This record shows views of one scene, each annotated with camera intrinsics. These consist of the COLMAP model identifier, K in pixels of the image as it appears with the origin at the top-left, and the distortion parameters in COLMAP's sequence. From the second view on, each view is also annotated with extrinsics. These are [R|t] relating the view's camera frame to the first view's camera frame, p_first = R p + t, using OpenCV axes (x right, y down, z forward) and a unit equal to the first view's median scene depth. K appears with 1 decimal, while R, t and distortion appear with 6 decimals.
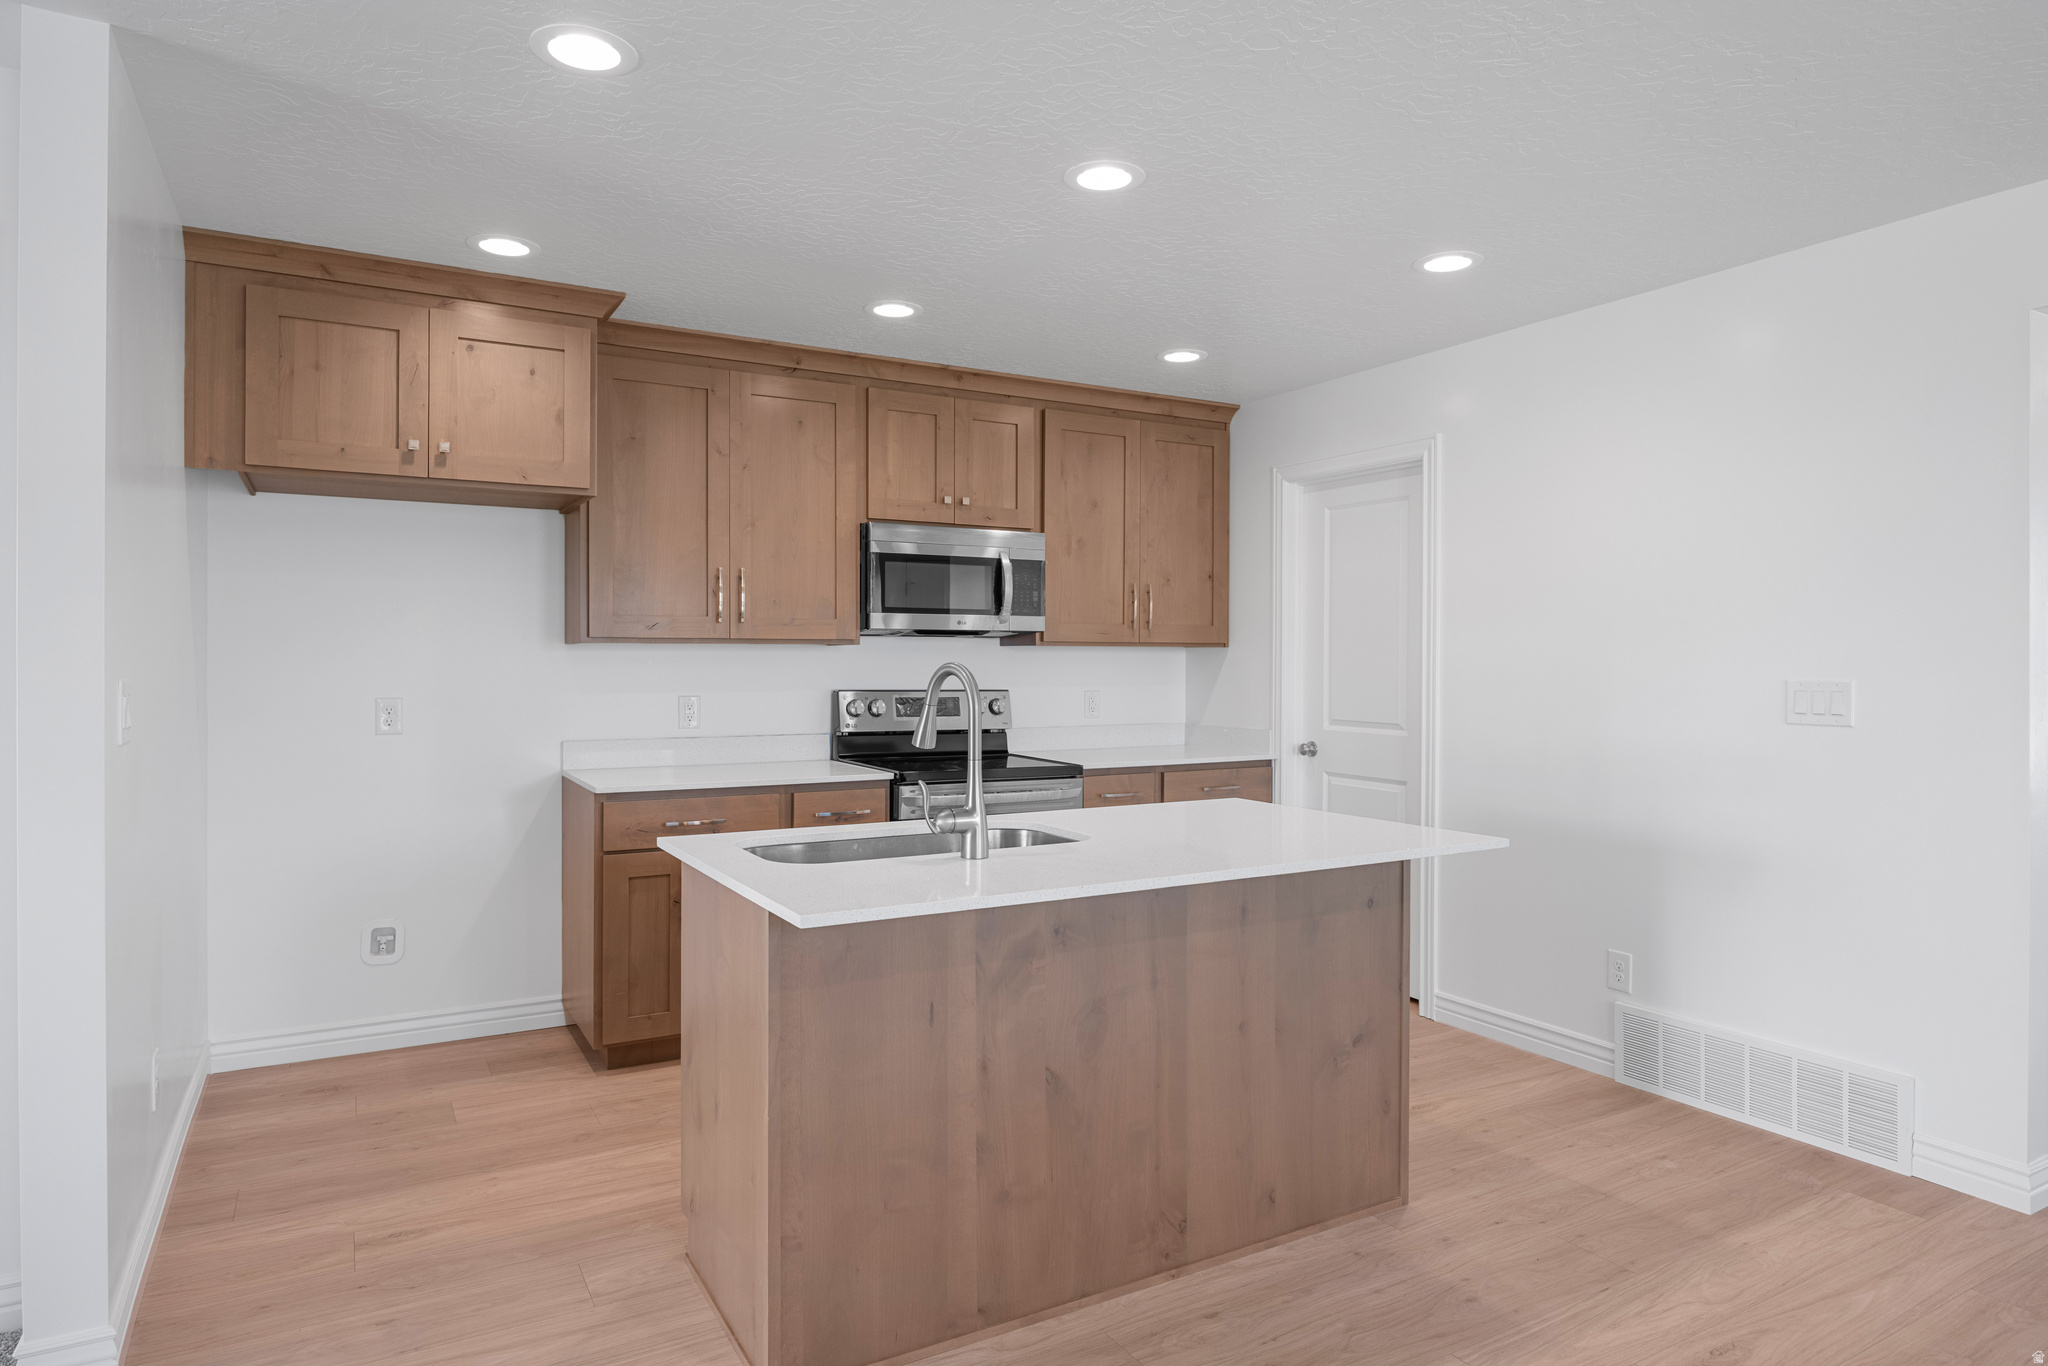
lens RADIAL K [[1188.2, 0, 1024.5], [0, 1188.2, 666.3], [0, 0, 1]] dist [-0.023197, -0.001076]
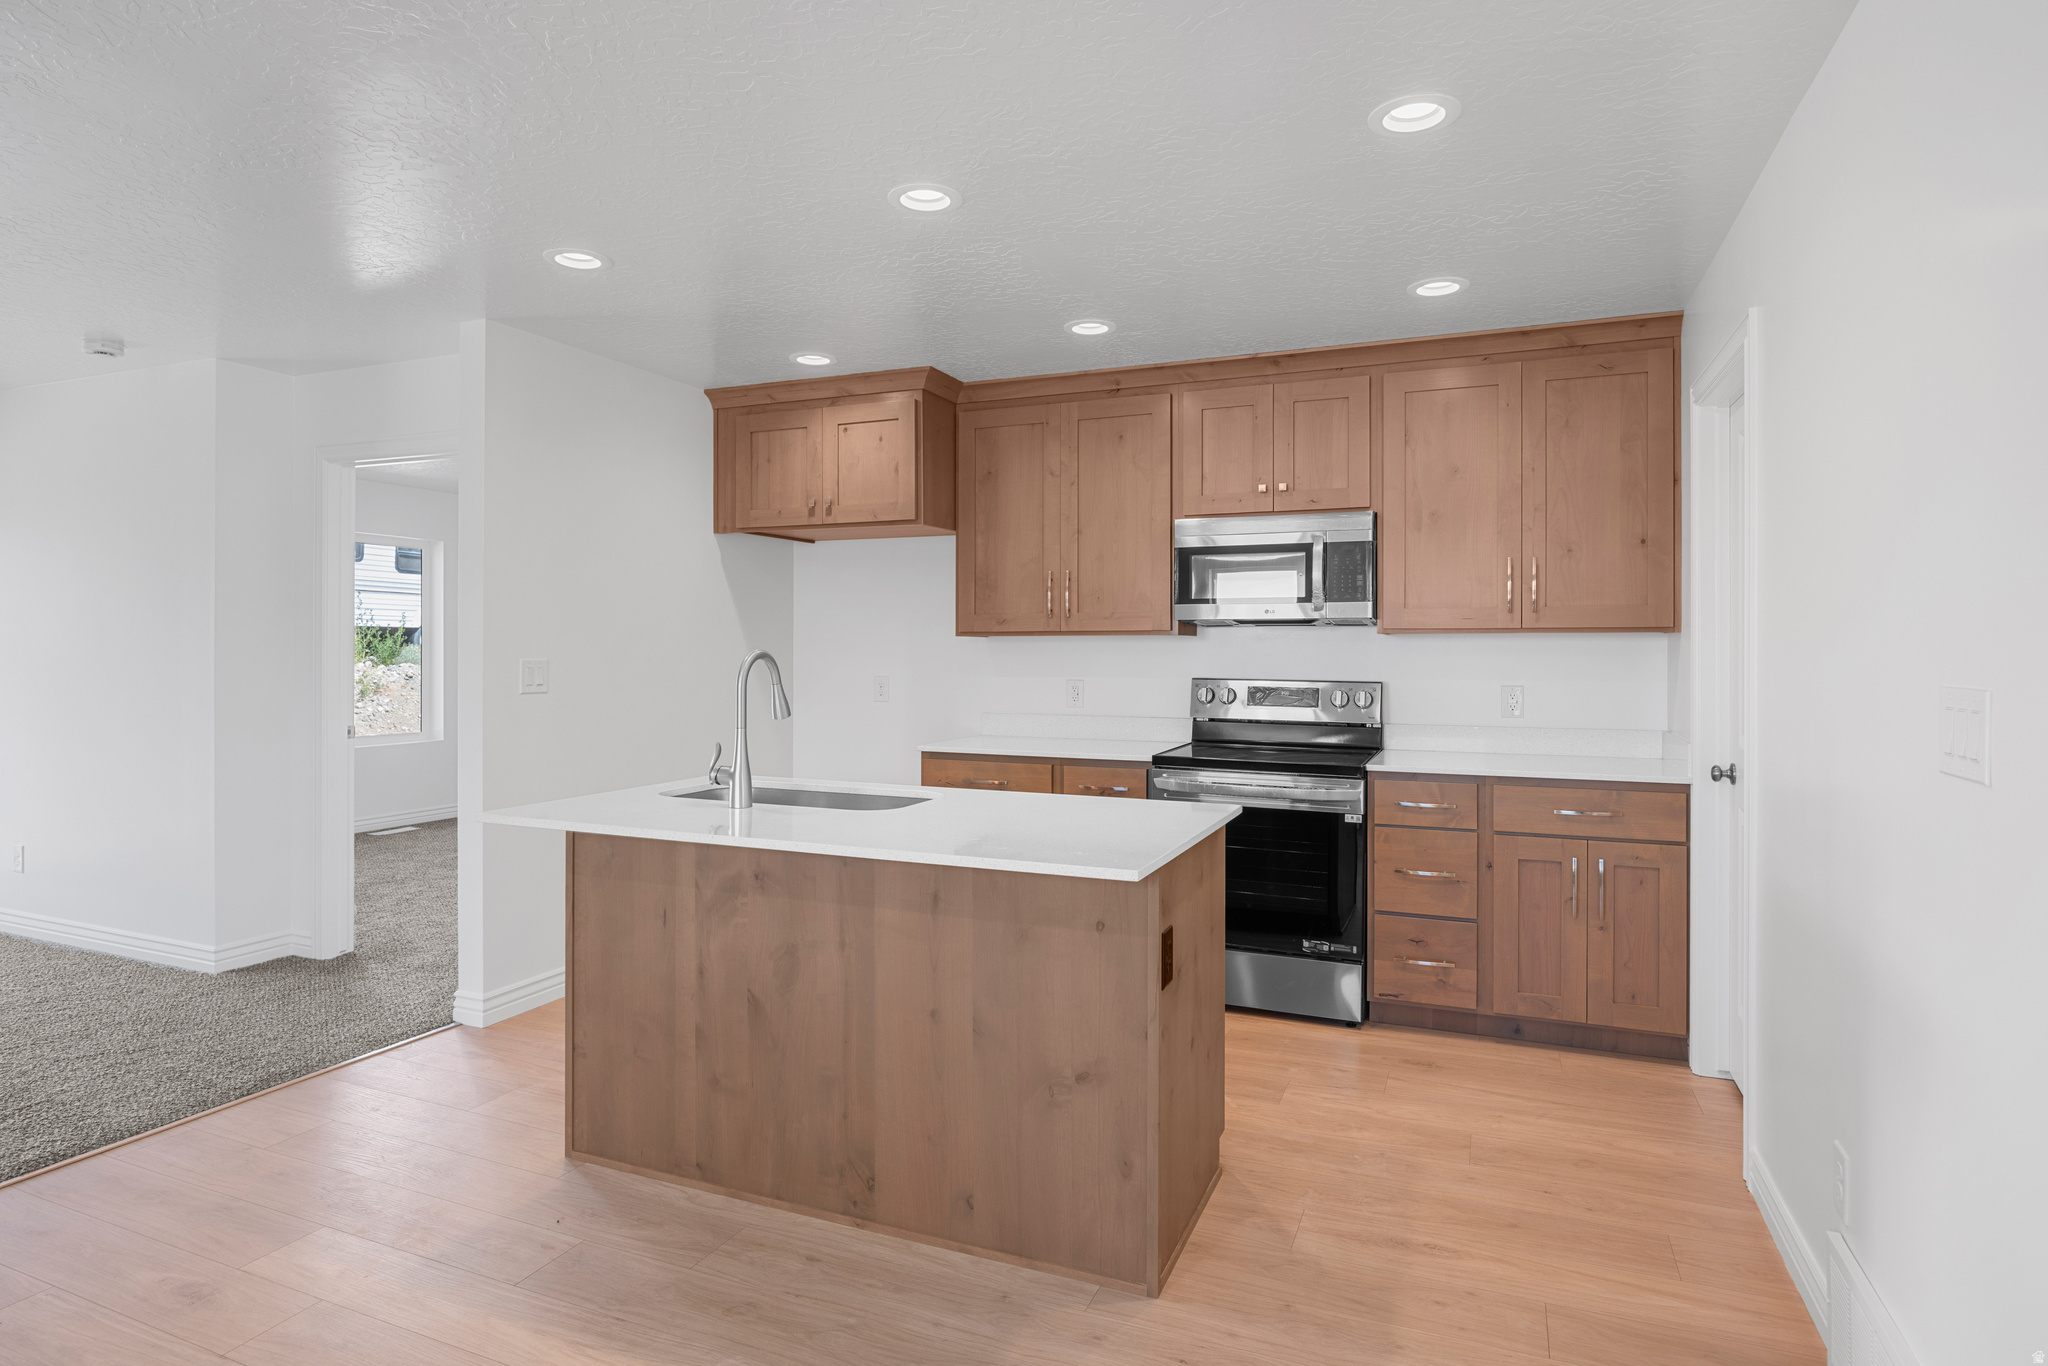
lens RADIAL K [[1116.0, 0, 1022.1], [0, 1116.0, 645.2], [0, 0, 1]] dist [-0.021001, -0.000014]
pose [[0.602592, -0.004521, -0.798037, 0.874981], [-0.004188, 0.999952, -0.008827, 0.000453], [0.798039, 0.008661, 0.602544, 0.437738]]
